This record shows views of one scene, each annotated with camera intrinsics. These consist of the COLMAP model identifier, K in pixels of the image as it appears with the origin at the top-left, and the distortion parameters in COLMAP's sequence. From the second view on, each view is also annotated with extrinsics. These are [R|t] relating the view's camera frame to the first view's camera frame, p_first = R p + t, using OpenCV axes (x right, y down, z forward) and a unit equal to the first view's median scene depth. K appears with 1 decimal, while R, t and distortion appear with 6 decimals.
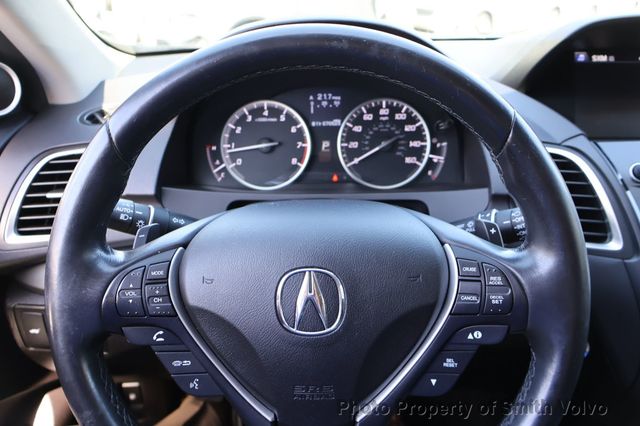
lens RADIAL K [[546.8, 0, 299.8], [0, 546.8, 221.5], [0, 0, 1]] dist [-0.007989, 0.006416]
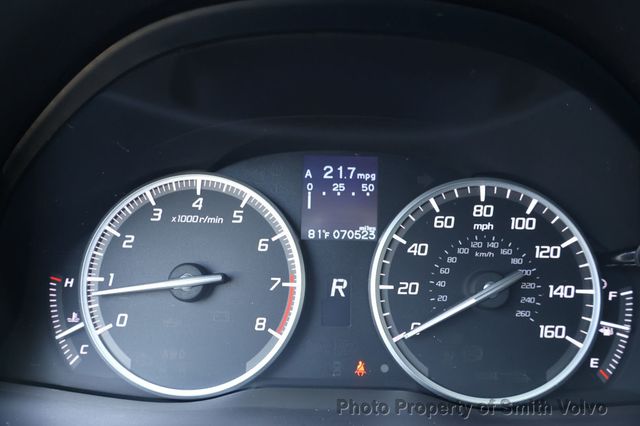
lens RADIAL K [[546.8, 0, 314.8], [0, 546.8, 210.6], [0, 0, 1]] dist [-0.007989, 0.006416]
pose [[0.999191, 0.037247, 0.015136, 0.020744], [-0.032754, 0.972447, -0.230811, -0.100685], [-0.023316, 0.230128, 0.972881, 0.597405]]
